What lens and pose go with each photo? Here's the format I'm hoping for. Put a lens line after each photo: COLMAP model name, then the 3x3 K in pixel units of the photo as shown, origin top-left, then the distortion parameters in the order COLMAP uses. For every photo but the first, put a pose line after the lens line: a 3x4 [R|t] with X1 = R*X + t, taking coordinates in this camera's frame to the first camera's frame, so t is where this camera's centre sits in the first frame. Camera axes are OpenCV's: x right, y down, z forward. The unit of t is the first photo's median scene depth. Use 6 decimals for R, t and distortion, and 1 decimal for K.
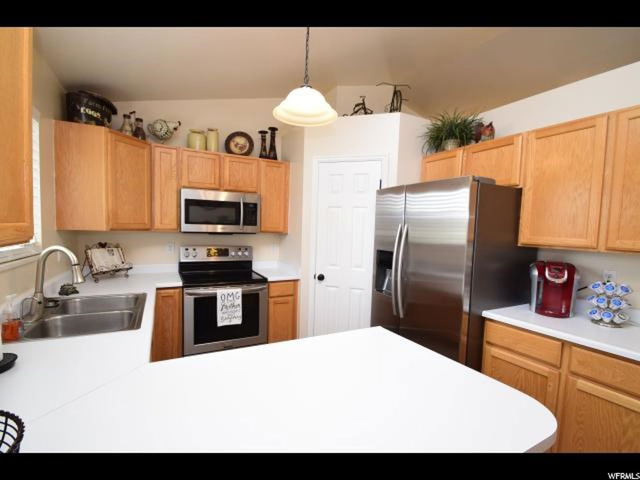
lens RADIAL K [[286.2, 0, 320.3], [0, 286.2, 245.5], [0, 0, 1]] dist [0.001620, -0.014345]
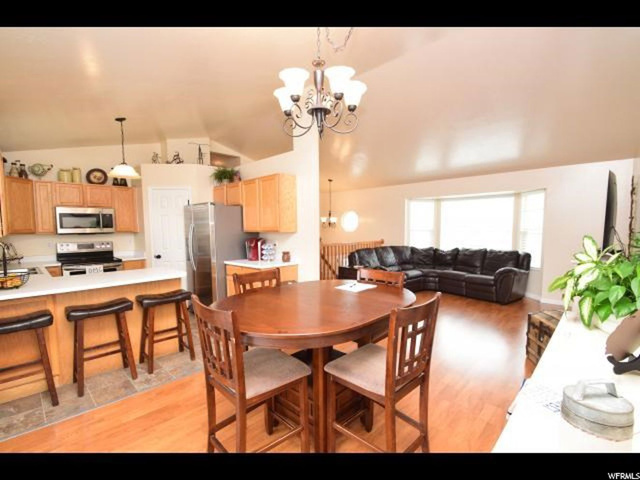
lens RADIAL K [[286.2, 0, 320.3], [0, 286.2, 245.5], [0, 0, 1]] dist [0.001620, -0.014345]
pose [[0.946121, -0.059719, 0.318258, 0.392700], [0.057627, 0.998210, 0.015993, 0.077517], [-0.318644, 0.003209, 0.947869, -0.961705]]
